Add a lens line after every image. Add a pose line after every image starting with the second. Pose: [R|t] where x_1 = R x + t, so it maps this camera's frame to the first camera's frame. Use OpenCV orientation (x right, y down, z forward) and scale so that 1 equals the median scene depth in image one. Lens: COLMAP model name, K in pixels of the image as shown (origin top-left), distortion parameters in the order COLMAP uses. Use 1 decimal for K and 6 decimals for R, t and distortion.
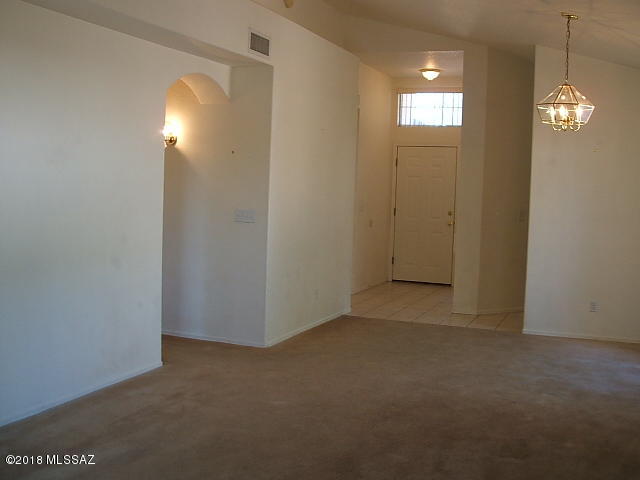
lens RADIAL K [[729.8, 0, 320.0], [0, 729.8, 240.0], [0, 0, 1]] dist [-0.169315, 0.028377]
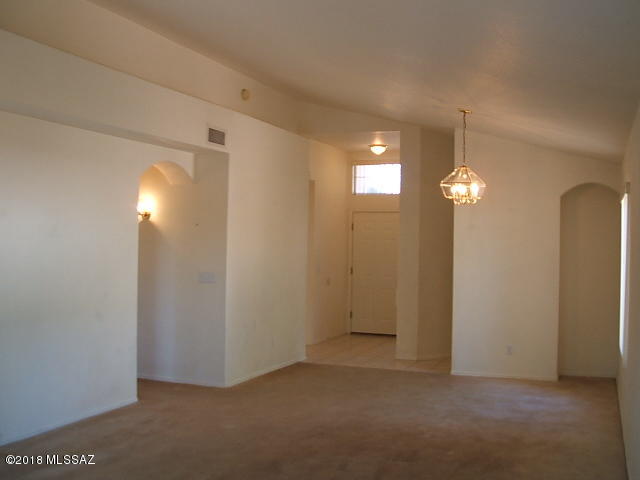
lens RADIAL K [[729.8, 0, 320.0], [0, 729.8, 240.0], [0, 0, 1]] dist [-0.169315, 0.028377]
pose [[0.999774, -0.013566, 0.016365, 0.065004], [0.014828, 0.996716, -0.079610, 0.003747], [-0.015231, 0.079834, 0.996692, -0.204183]]
